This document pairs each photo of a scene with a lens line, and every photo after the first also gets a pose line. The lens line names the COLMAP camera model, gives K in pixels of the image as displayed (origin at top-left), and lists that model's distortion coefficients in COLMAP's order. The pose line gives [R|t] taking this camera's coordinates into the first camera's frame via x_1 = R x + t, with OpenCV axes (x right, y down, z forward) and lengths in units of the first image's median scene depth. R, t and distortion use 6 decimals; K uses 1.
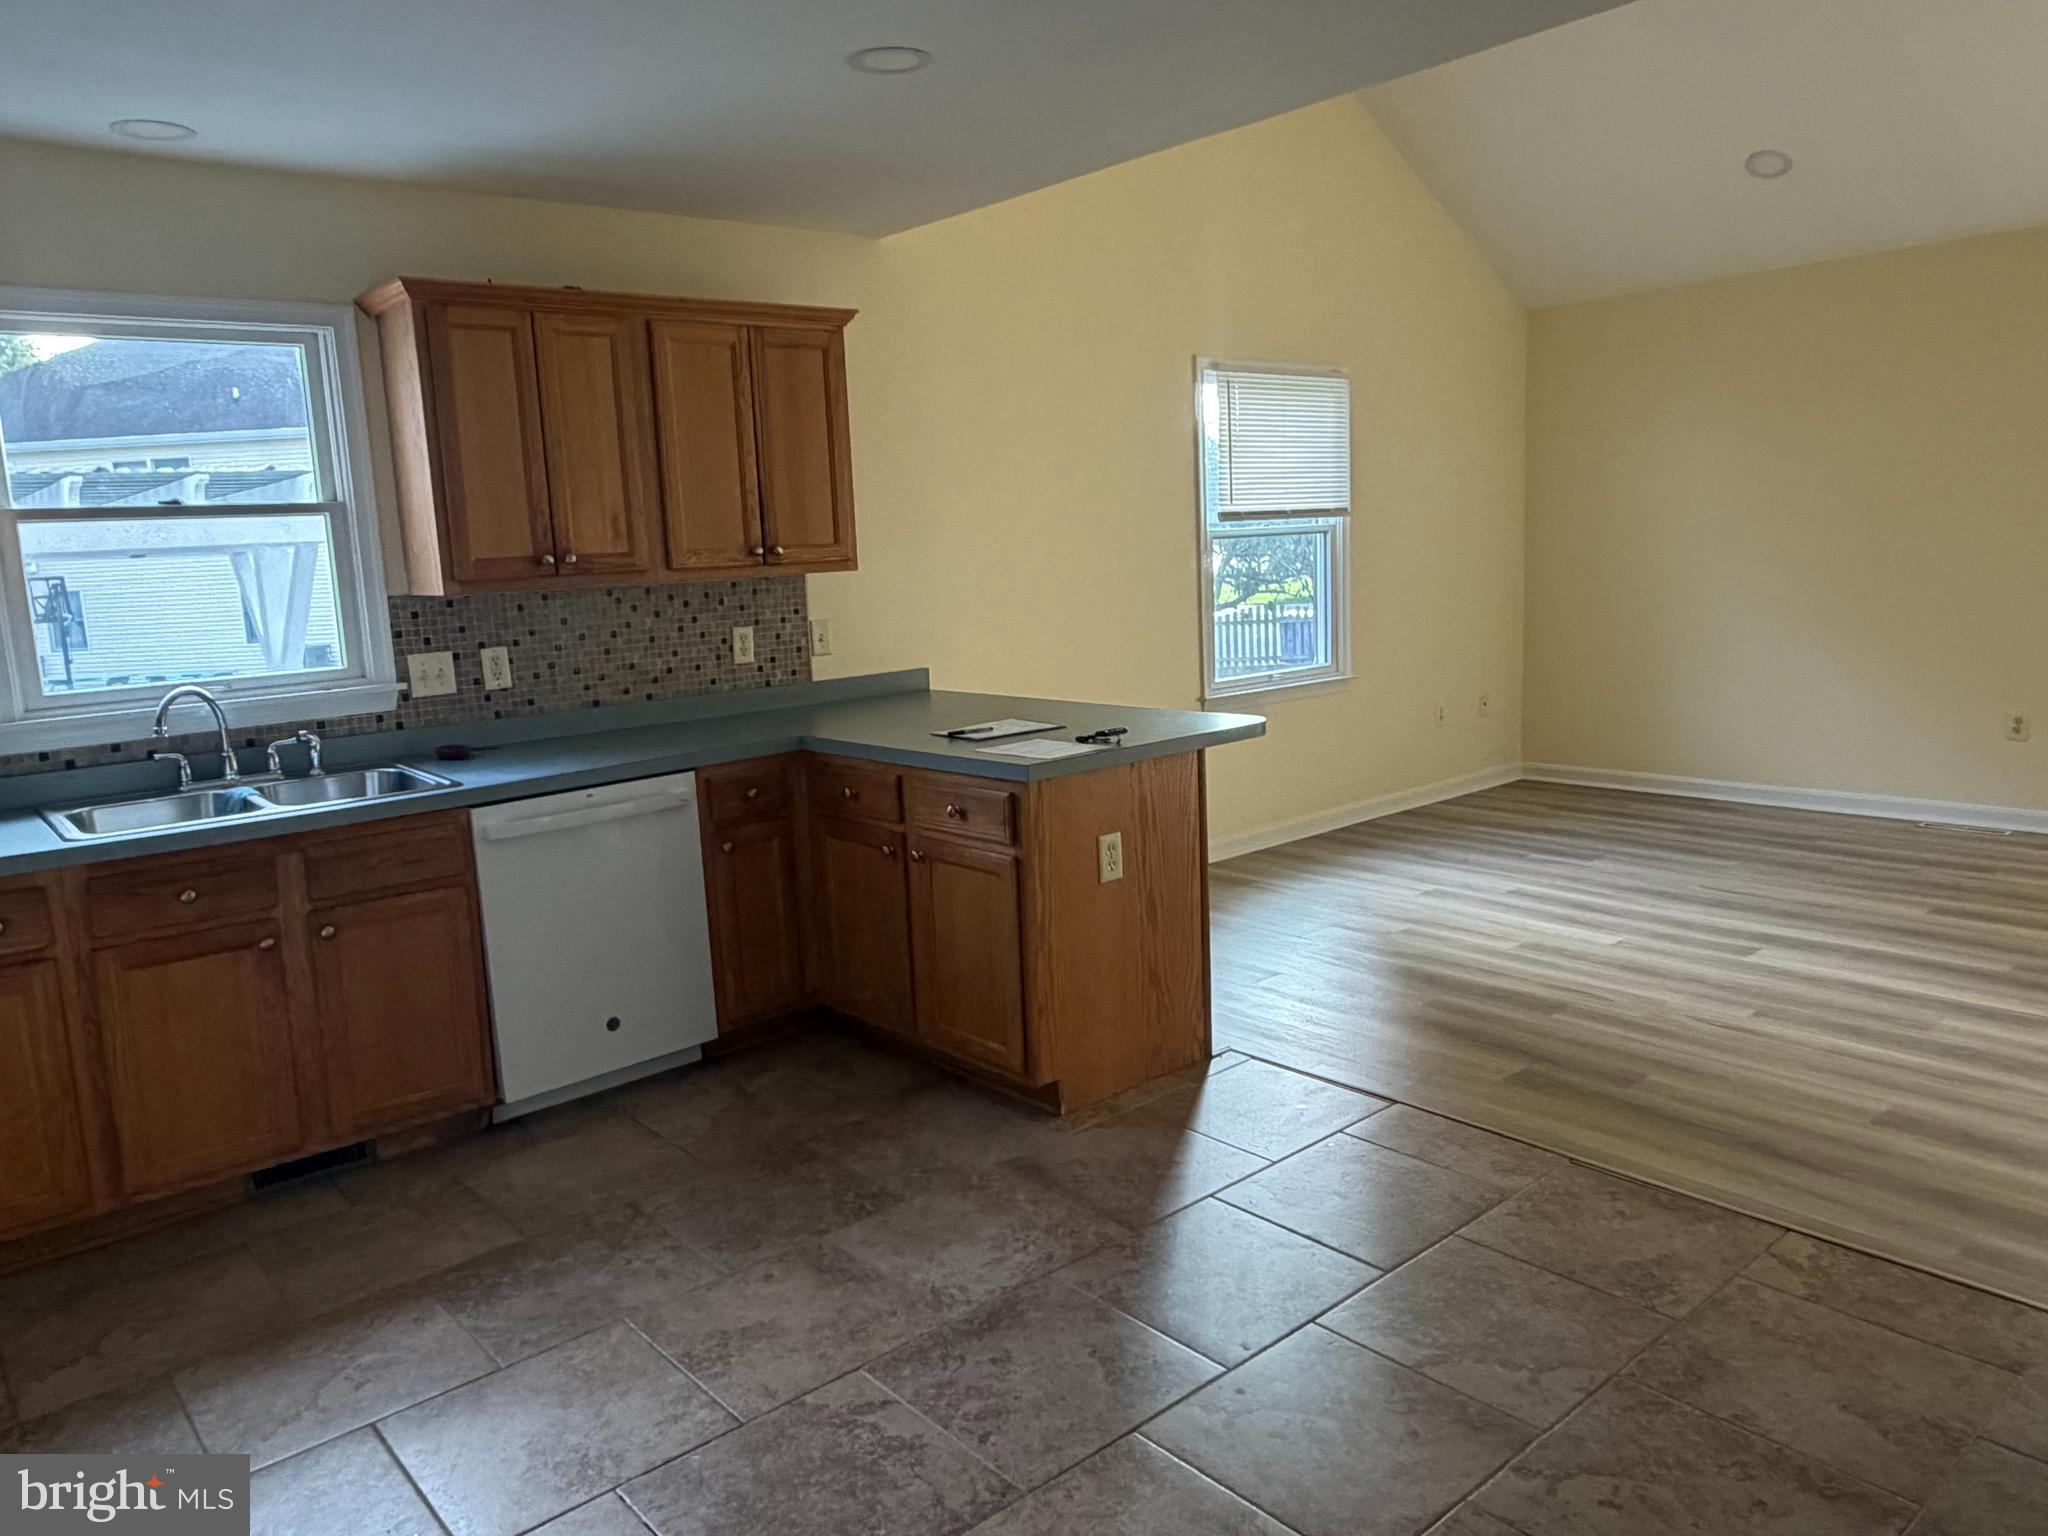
lens RADIAL K [[1426.0, 0, 1006.9], [0, 1426.0, 763.8], [0, 0, 1]] dist [0.004074, -0.005668]
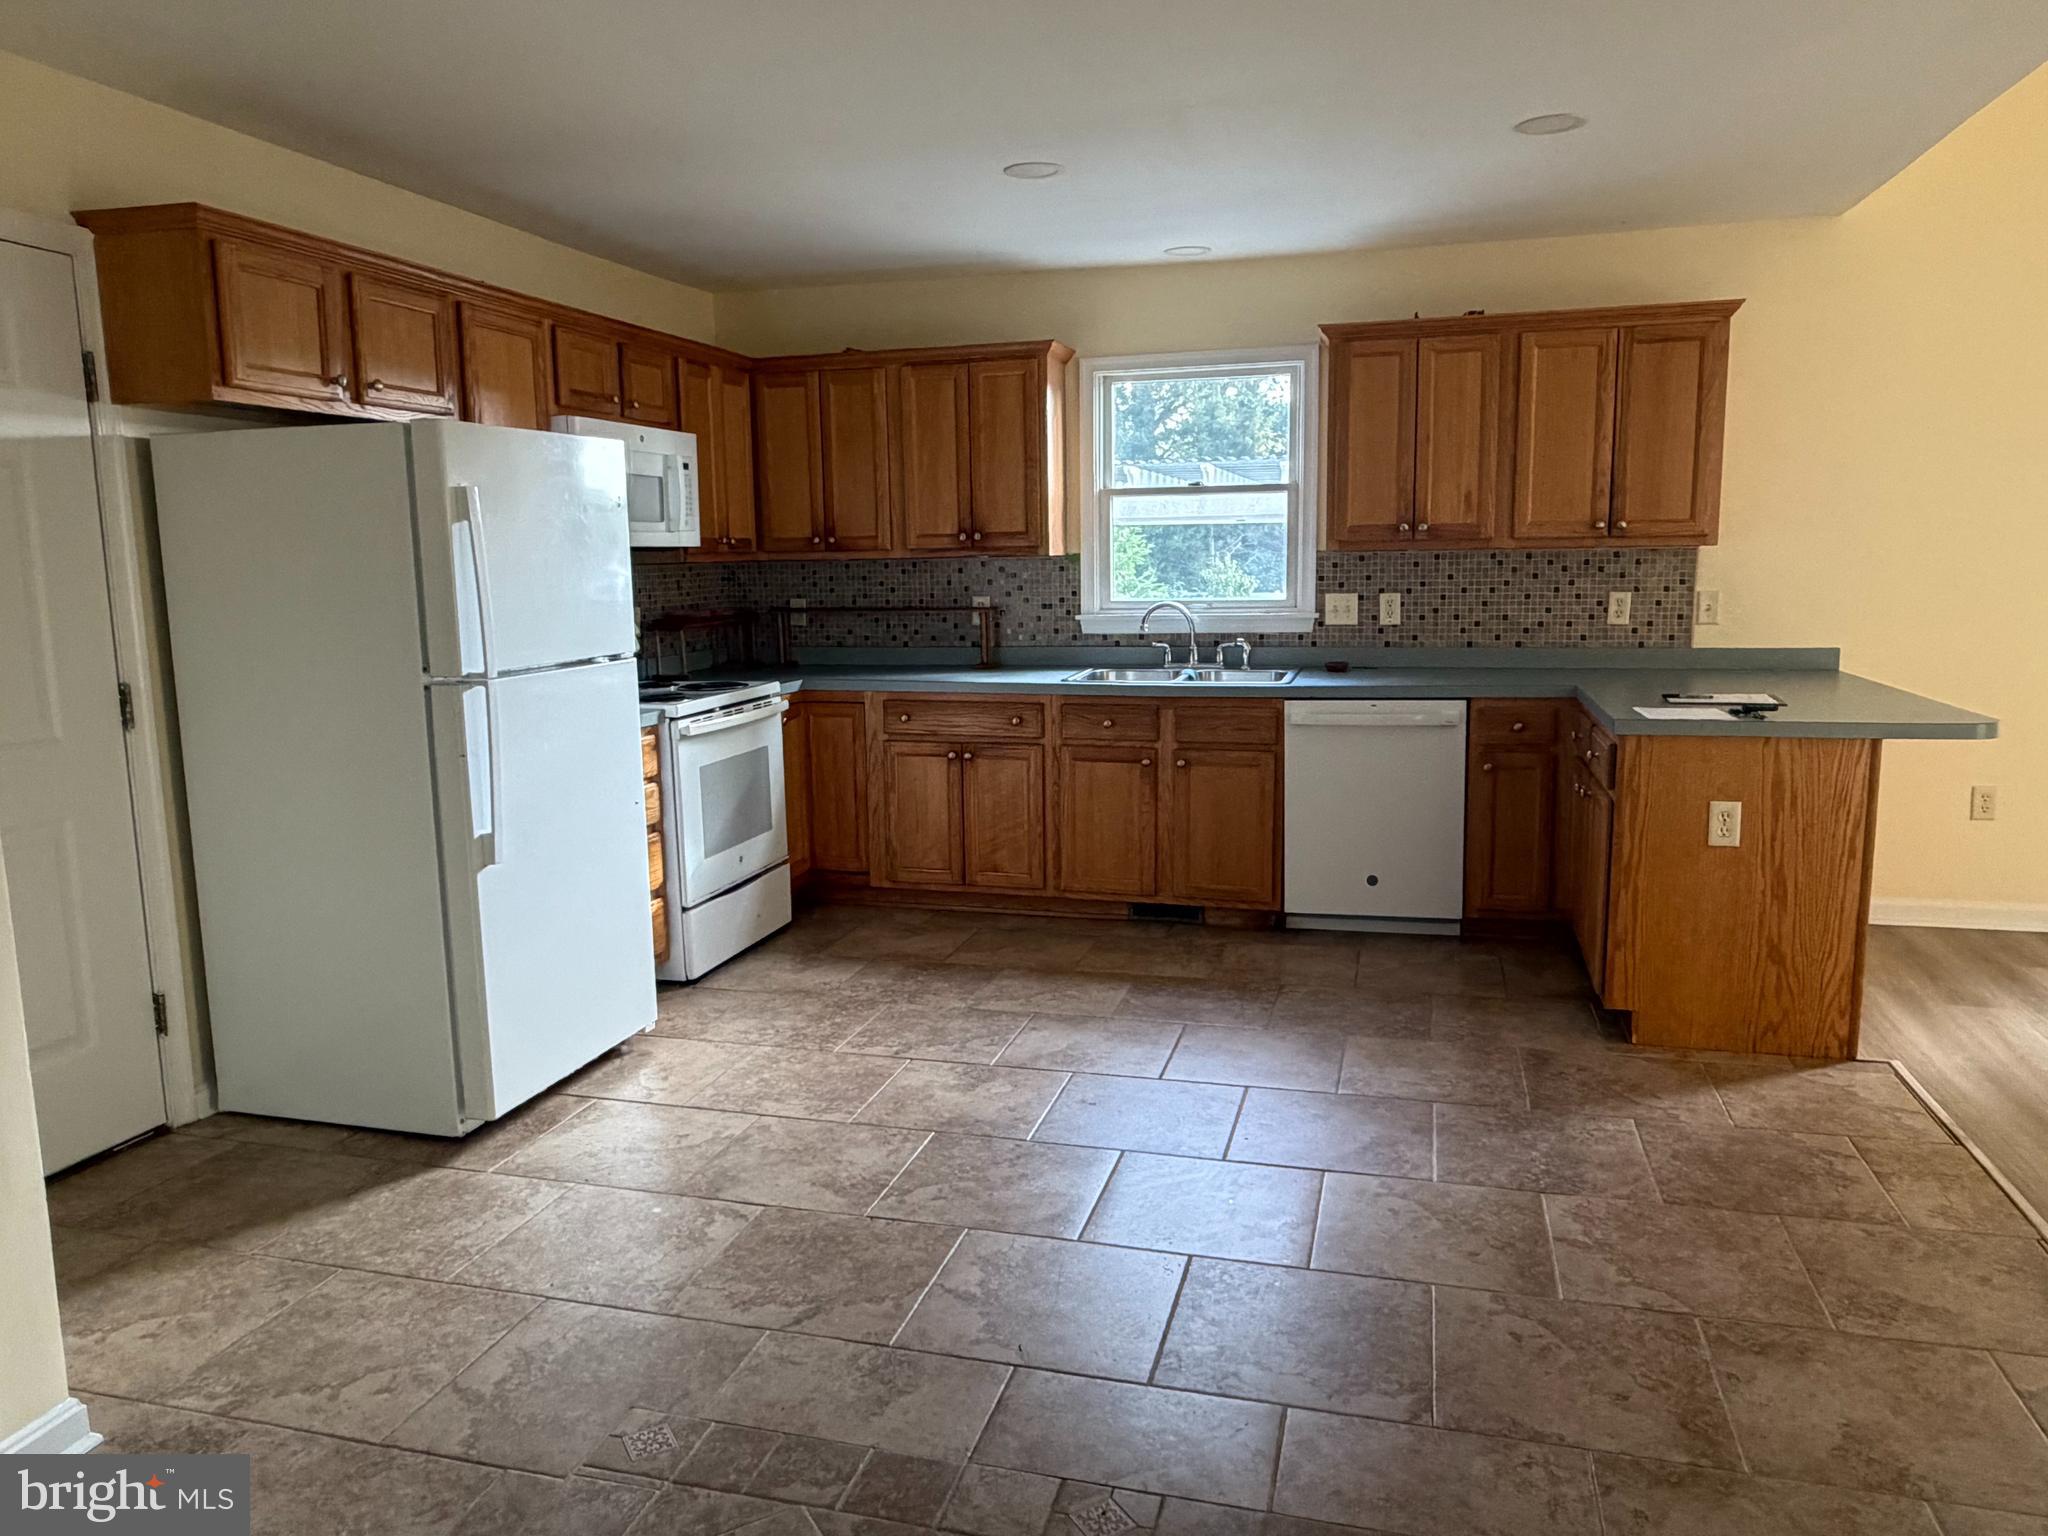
lens RADIAL K [[1426.0, 0, 1022.0], [0, 1426.0, 772.3], [0, 0, 1]] dist [0.004074, -0.005668]
pose [[0.562052, 0.166314, -0.810208, 0.563048], [-0.140070, 0.984565, 0.104937, -0.009097], [0.815155, 0.054505, 0.576673, -0.031302]]
